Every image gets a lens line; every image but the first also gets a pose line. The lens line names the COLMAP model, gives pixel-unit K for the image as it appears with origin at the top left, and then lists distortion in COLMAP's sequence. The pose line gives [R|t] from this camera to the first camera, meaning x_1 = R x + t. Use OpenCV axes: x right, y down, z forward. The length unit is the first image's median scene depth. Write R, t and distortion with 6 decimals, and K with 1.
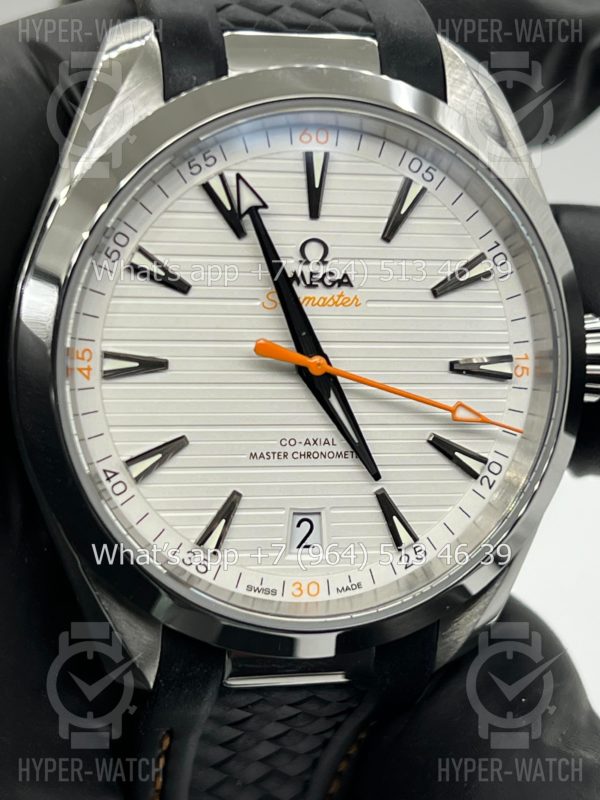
lens RADIAL K [[1922.7, 0, 300.7], [0, 1922.7, 399.8], [0, 0, 1]] dist [0.277132, 0.000000]
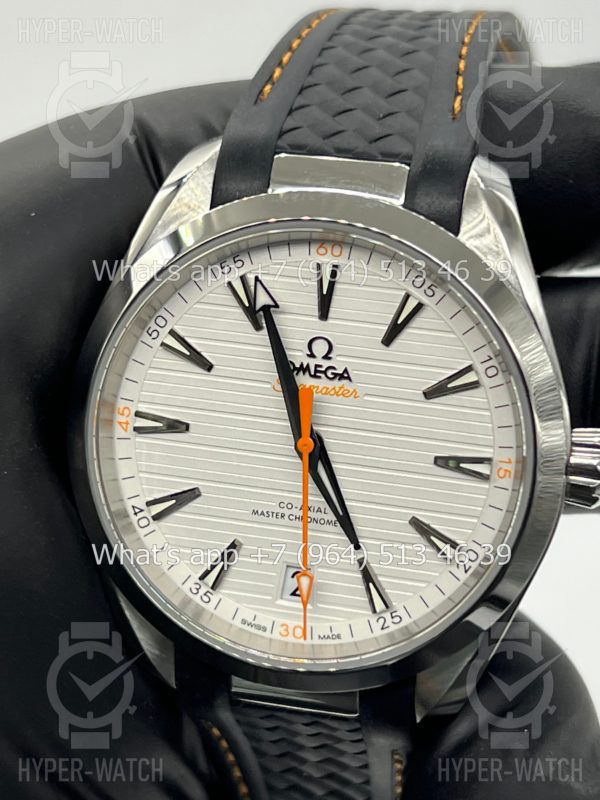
lens RADIAL K [[1922.7, 0, 284.9], [0, 1922.7, 383.0], [0, 0, 1]] dist [0.277132, 0.000000]
pose [[0.887279, 0.130473, -0.442393, 0.502032], [-0.110753, 0.991362, 0.070248, -0.134198], [0.447738, -0.013333, 0.894066, -0.048894]]
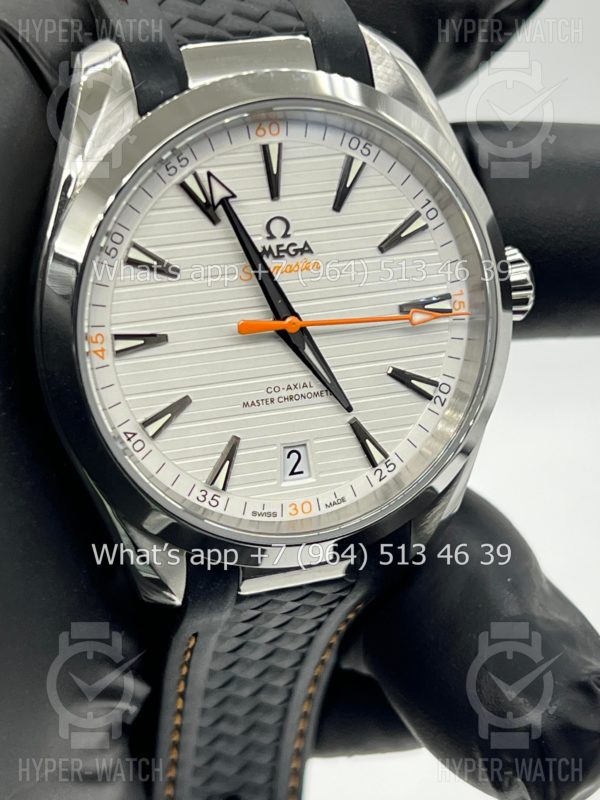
lens RADIAL K [[1922.7, 0, 301.2], [0, 1922.7, 401.1], [0, 0, 1]] dist [0.277132, 0.000000]
pose [[0.991936, -0.112571, 0.058229, -0.059352], [0.106682, 0.989657, 0.095906, -0.082961], [-0.068423, -0.088920, 0.993686, -0.183203]]
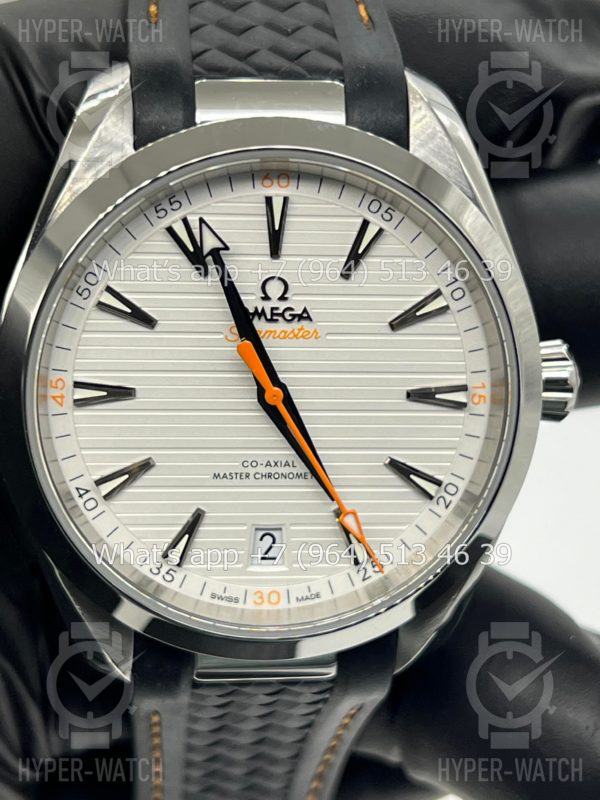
lens RADIAL K [[1922.7, 0, 293.6], [0, 1922.7, 395.7], [0, 0, 1]] dist [0.277132, 0.000000]
pose [[0.988185, 0.028344, -0.150620, 0.178694], [-0.015429, 0.996155, 0.086235, -0.109232], [0.152486, -0.082893, 0.984823, -0.054683]]
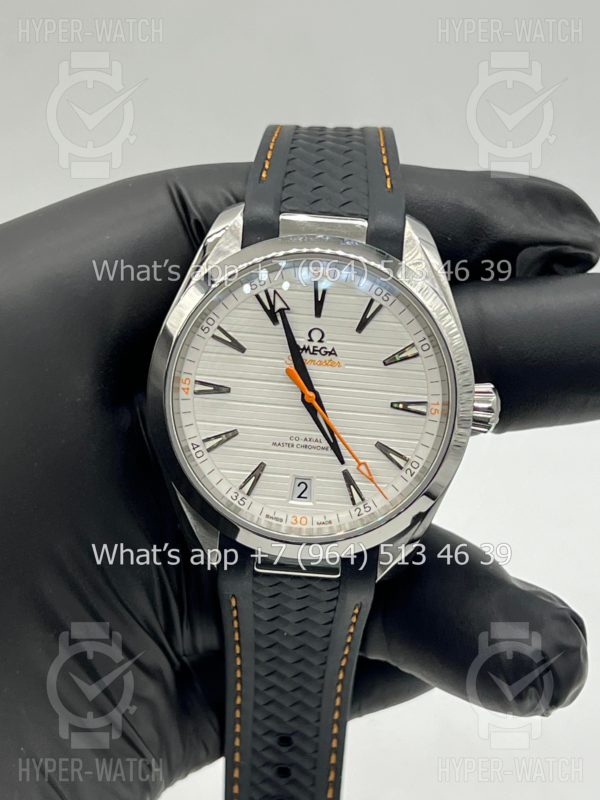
lens RADIAL K [[1922.7, 0, 282.3], [0, 1922.7, 391.1], [0, 0, 1]] dist [0.277132, 0.000000]
pose [[0.957579, 0.082578, -0.276086, 0.479426], [-0.089342, 0.995929, -0.011992, 0.000313], [0.273972, 0.036149, 0.961058, -0.748987]]
